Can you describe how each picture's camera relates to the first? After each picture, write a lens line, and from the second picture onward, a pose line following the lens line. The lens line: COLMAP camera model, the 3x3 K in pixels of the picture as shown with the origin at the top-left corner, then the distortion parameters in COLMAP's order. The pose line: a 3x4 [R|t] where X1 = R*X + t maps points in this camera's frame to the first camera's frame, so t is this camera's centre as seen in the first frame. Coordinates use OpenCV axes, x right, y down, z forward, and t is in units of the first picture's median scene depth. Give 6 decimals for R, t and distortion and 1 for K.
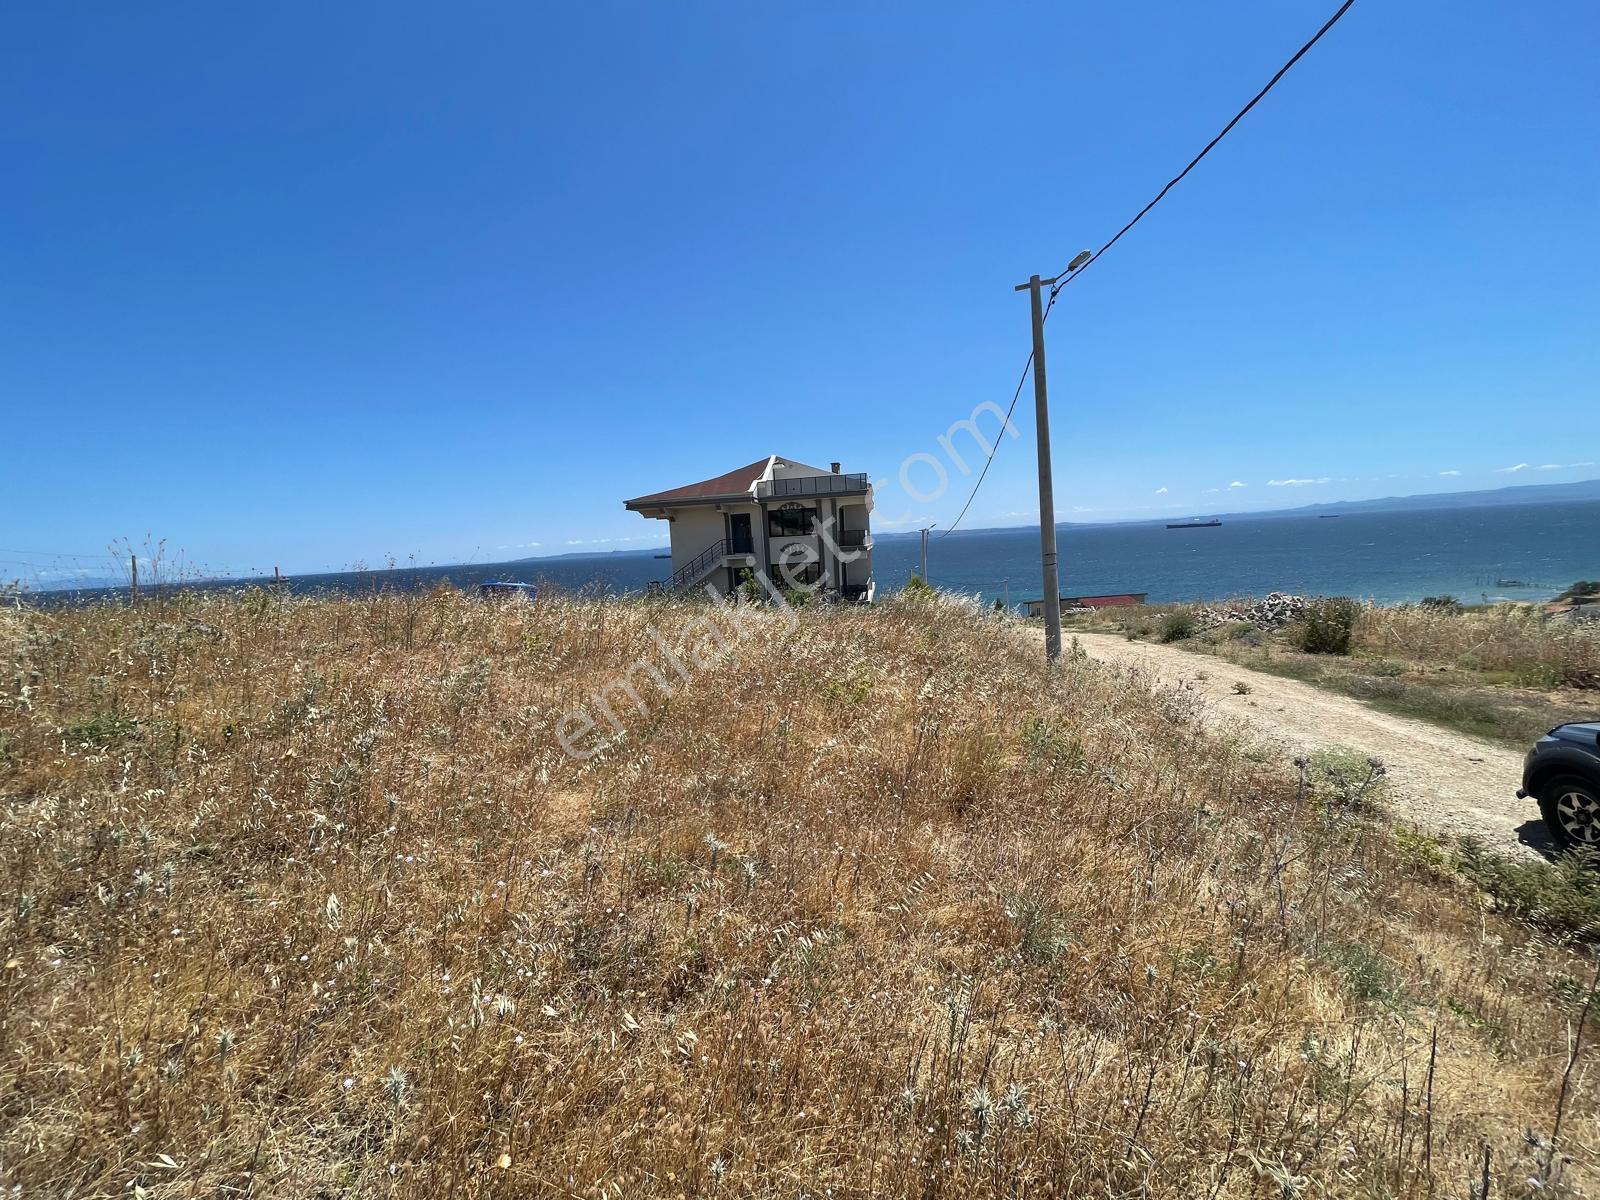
lens RADIAL K [[638.8, 0, 796.1], [0, 638.8, 605.8], [0, 0, 1]] dist [-0.007901, 0.001059]
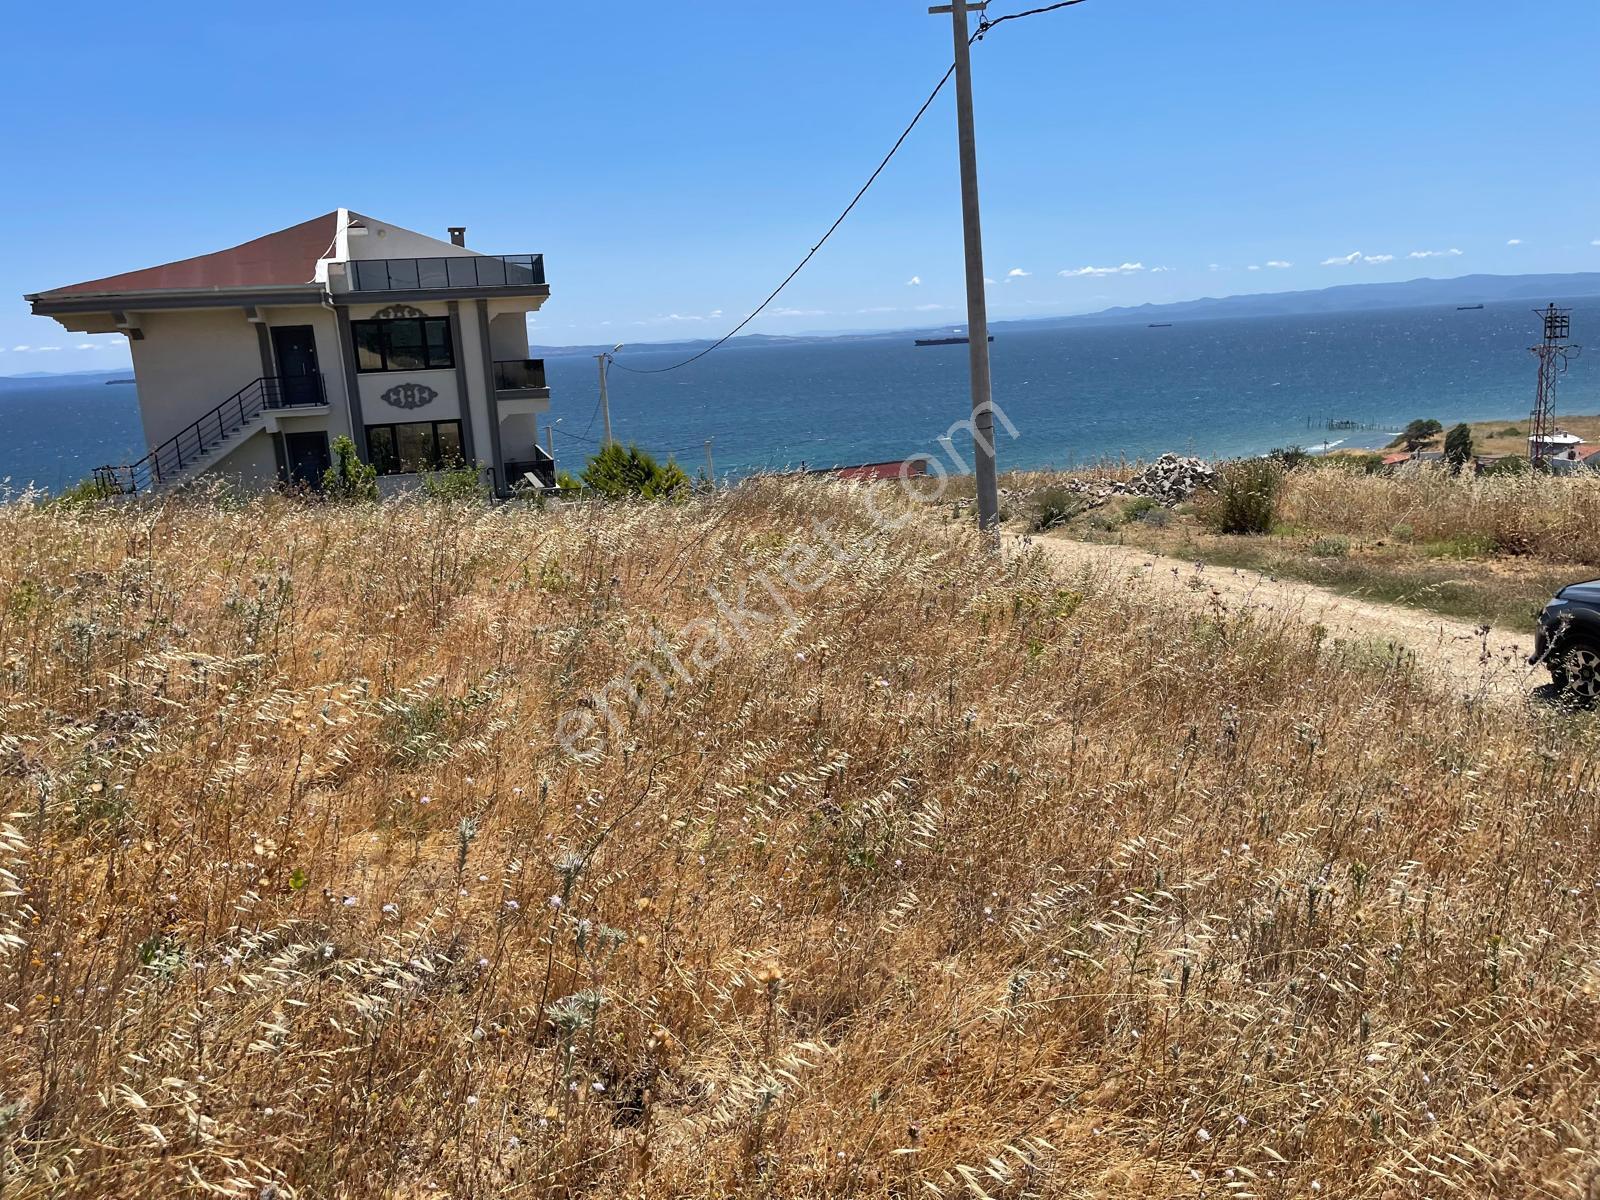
lens RADIAL K [[1195.0, 0, 783.1], [0, 1195.0, 588.7], [0, 0, 1]] dist [0.058795, -0.077905]
pose [[0.913804, -0.075307, 0.399112, -0.225252], [0.042294, 0.994961, 0.090902, -0.011836], [-0.403946, -0.066187, 0.912385, -0.080390]]
